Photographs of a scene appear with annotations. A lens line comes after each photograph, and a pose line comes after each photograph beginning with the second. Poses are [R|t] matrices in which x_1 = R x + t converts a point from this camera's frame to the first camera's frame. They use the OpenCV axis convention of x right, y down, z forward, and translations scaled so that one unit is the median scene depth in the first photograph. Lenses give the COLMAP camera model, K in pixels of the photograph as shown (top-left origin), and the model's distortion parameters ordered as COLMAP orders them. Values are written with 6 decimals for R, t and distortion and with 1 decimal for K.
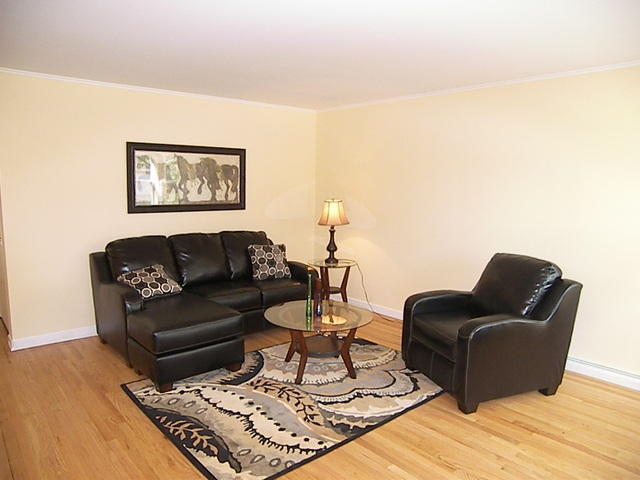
lens RADIAL K [[456.5, 0, 320.0], [0, 456.5, 240.0], [0, 0, 1]] dist [-0.158806, 0.121807]
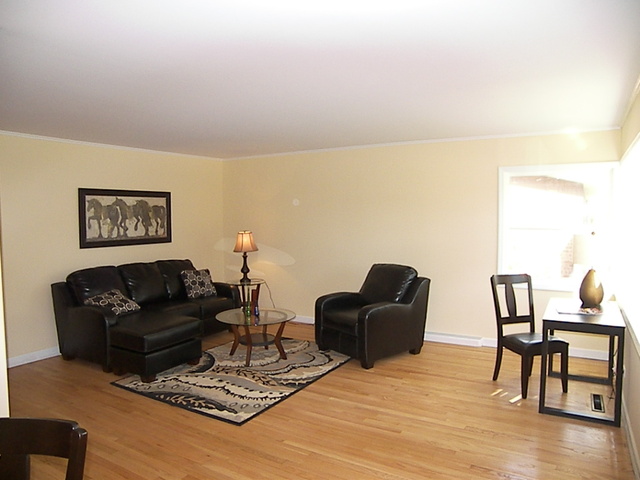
lens RADIAL K [[456.5, 0, 320.0], [0, 456.5, 240.0], [0, 0, 1]] dist [-0.158806, 0.121807]
pose [[0.951543, -0.039464, 0.304973, -0.220396], [0.059398, 0.996642, -0.056360, 0.025092], [-0.301724, 0.071743, 0.950692, -0.357904]]
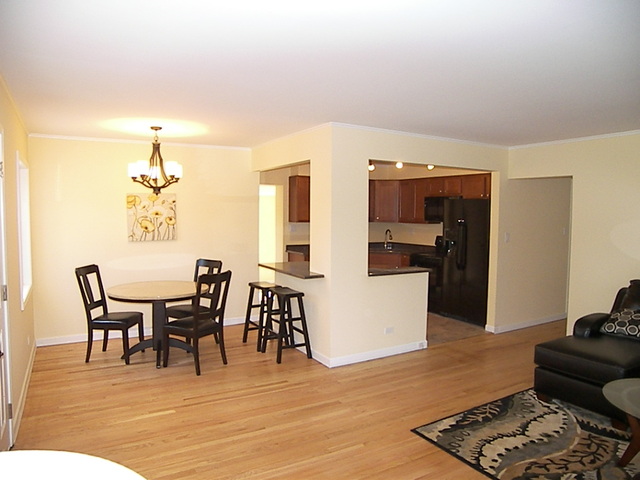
lens RADIAL K [[456.5, 0, 320.0], [0, 456.5, 240.0], [0, 0, 1]] dist [-0.158806, 0.121807]
pose [[-0.197735, 0.043511, -0.979289, 0.765681], [-0.124913, 0.989752, 0.069198, -0.074601], [0.972264, 0.136009, -0.190274, 0.508244]]
